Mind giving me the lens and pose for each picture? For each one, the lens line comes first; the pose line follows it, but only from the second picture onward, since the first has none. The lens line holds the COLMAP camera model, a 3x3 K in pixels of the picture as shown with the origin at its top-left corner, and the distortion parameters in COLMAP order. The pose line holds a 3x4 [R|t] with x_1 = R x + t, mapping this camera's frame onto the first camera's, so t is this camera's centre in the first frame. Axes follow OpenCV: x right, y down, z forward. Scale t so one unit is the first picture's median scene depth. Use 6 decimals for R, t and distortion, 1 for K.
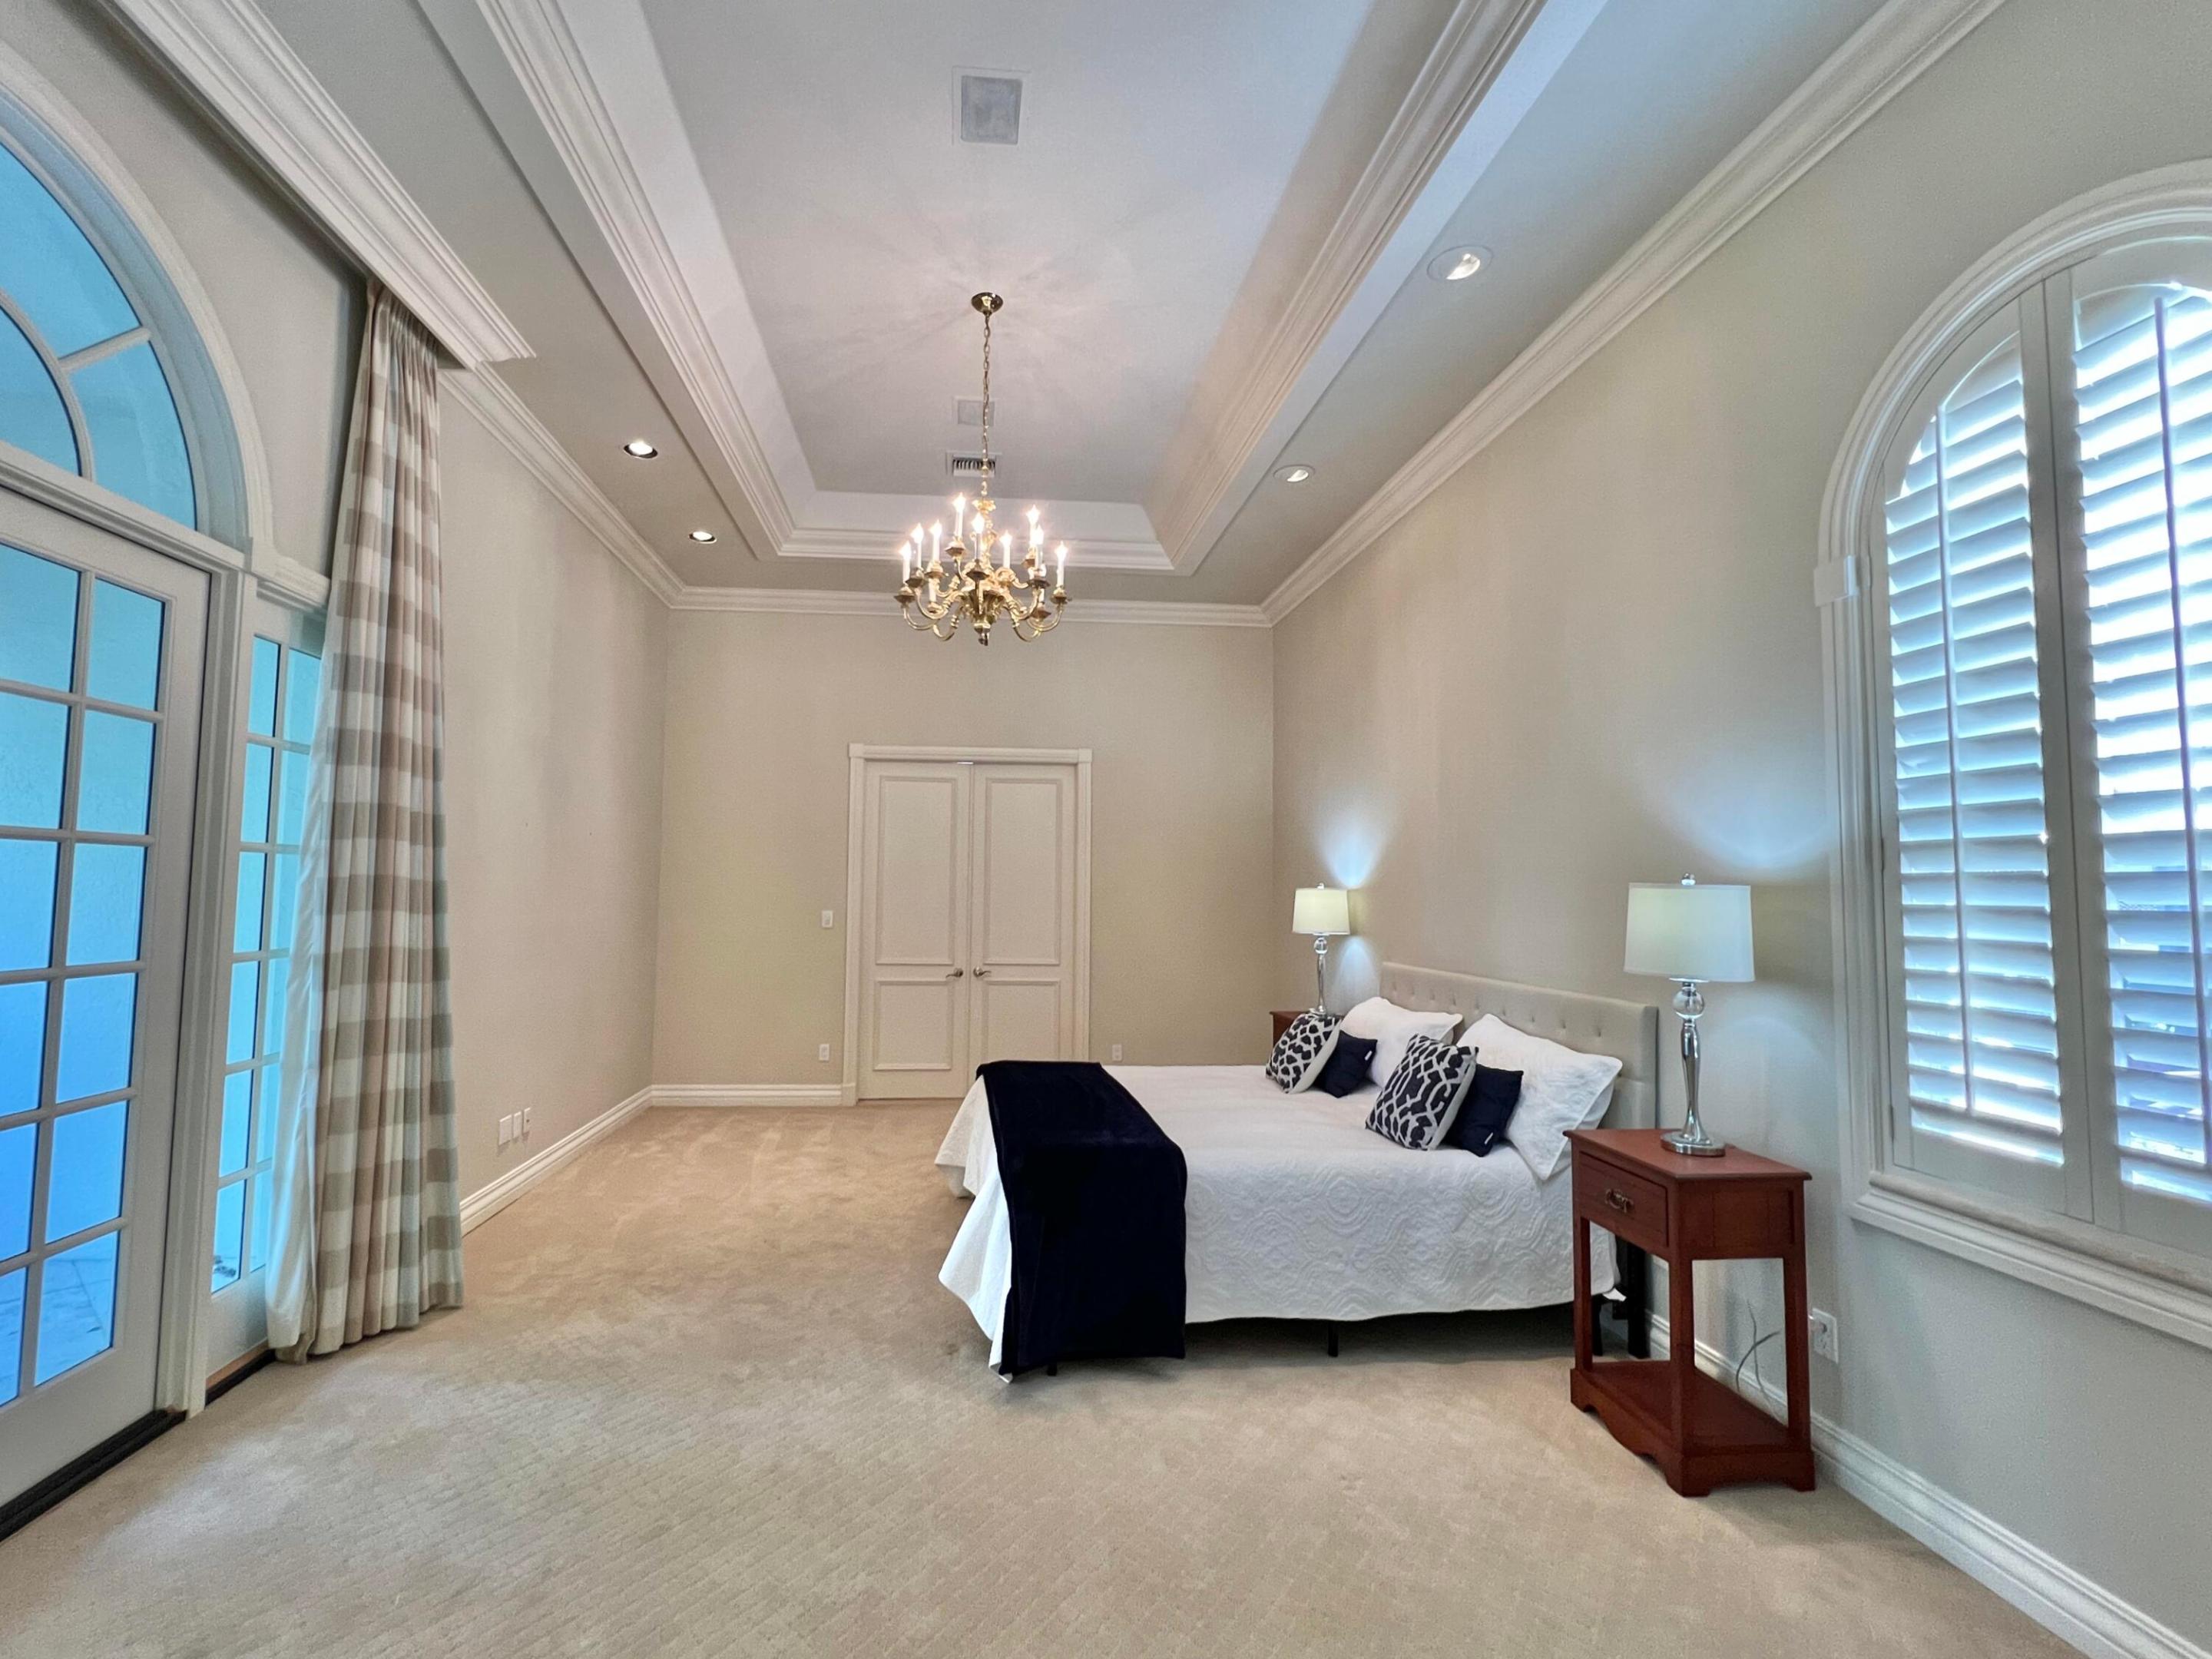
lens RADIAL K [[909.0, 0, 1115.2], [0, 909.0, 839.3], [0, 0, 1]] dist [-0.000875, -0.000107]
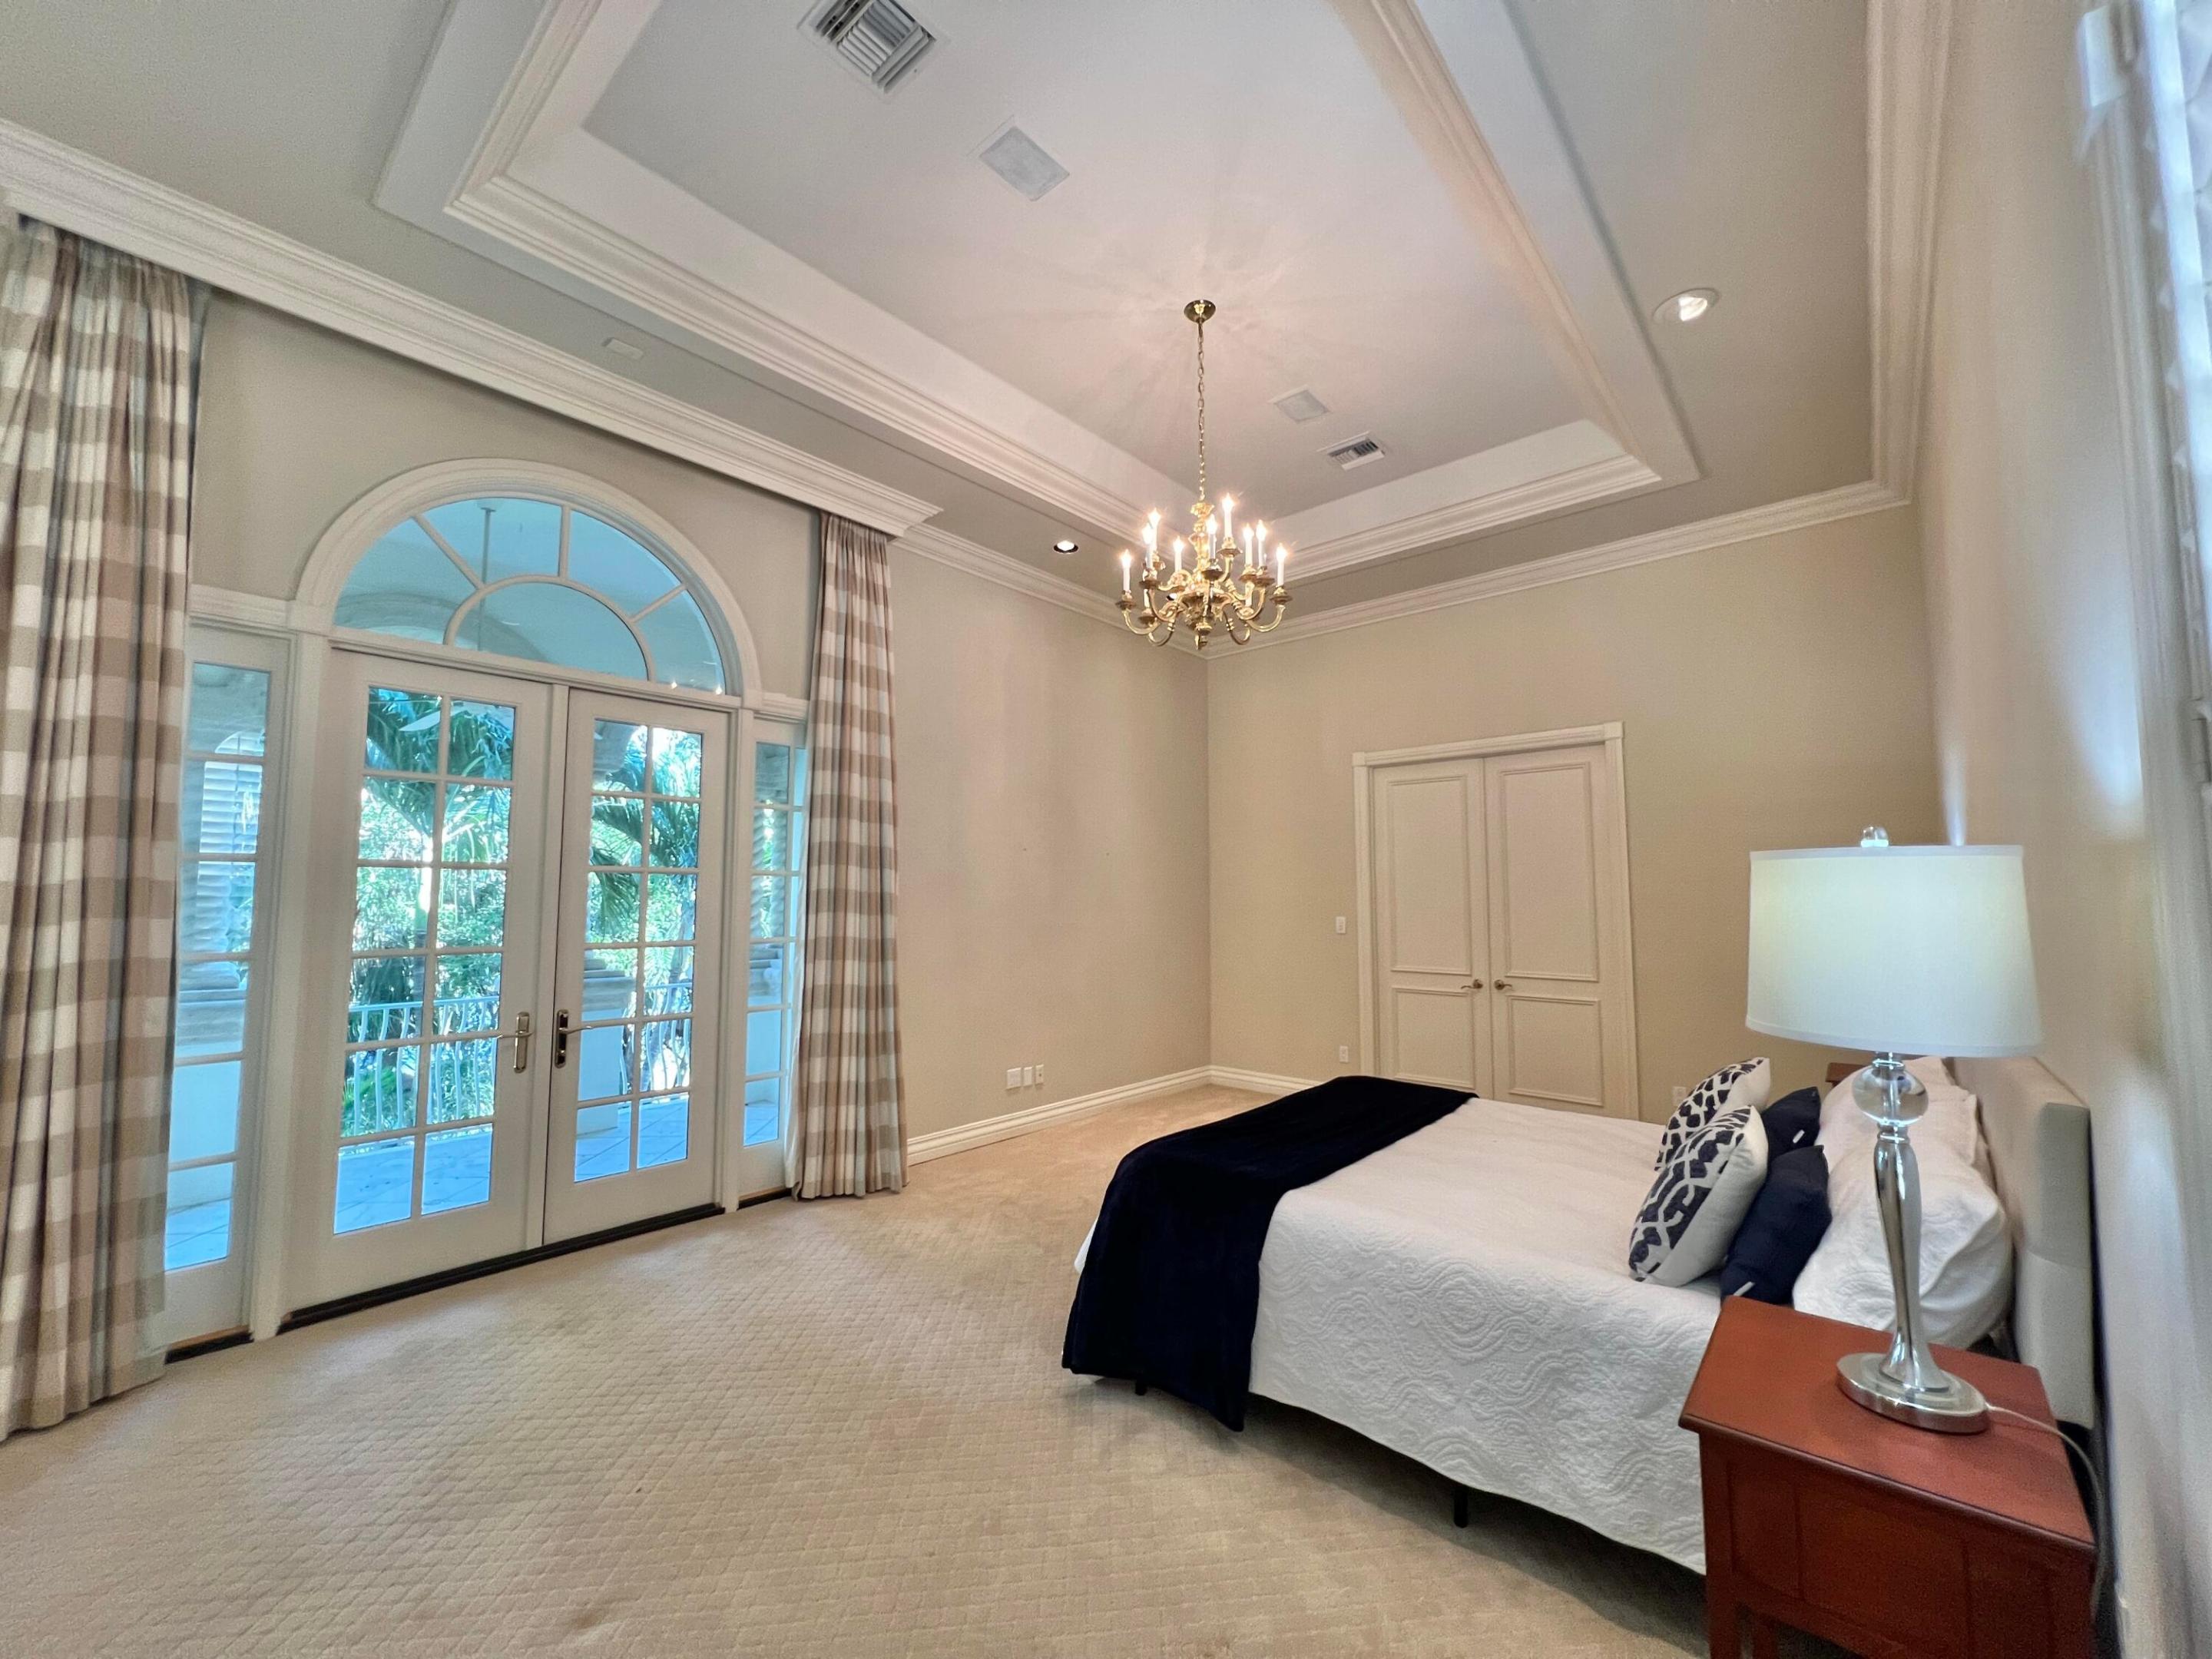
lens RADIAL K [[870.0, 0, 1113.7], [0, 870.0, 835.0], [0, 0, 1]] dist [0.000534, -0.000097]
pose [[0.703659, -0.065441, -0.707518, 0.532709], [0.051684, 0.997826, -0.040891, 0.032010], [0.708656, -0.007794, 0.705511, 0.297704]]
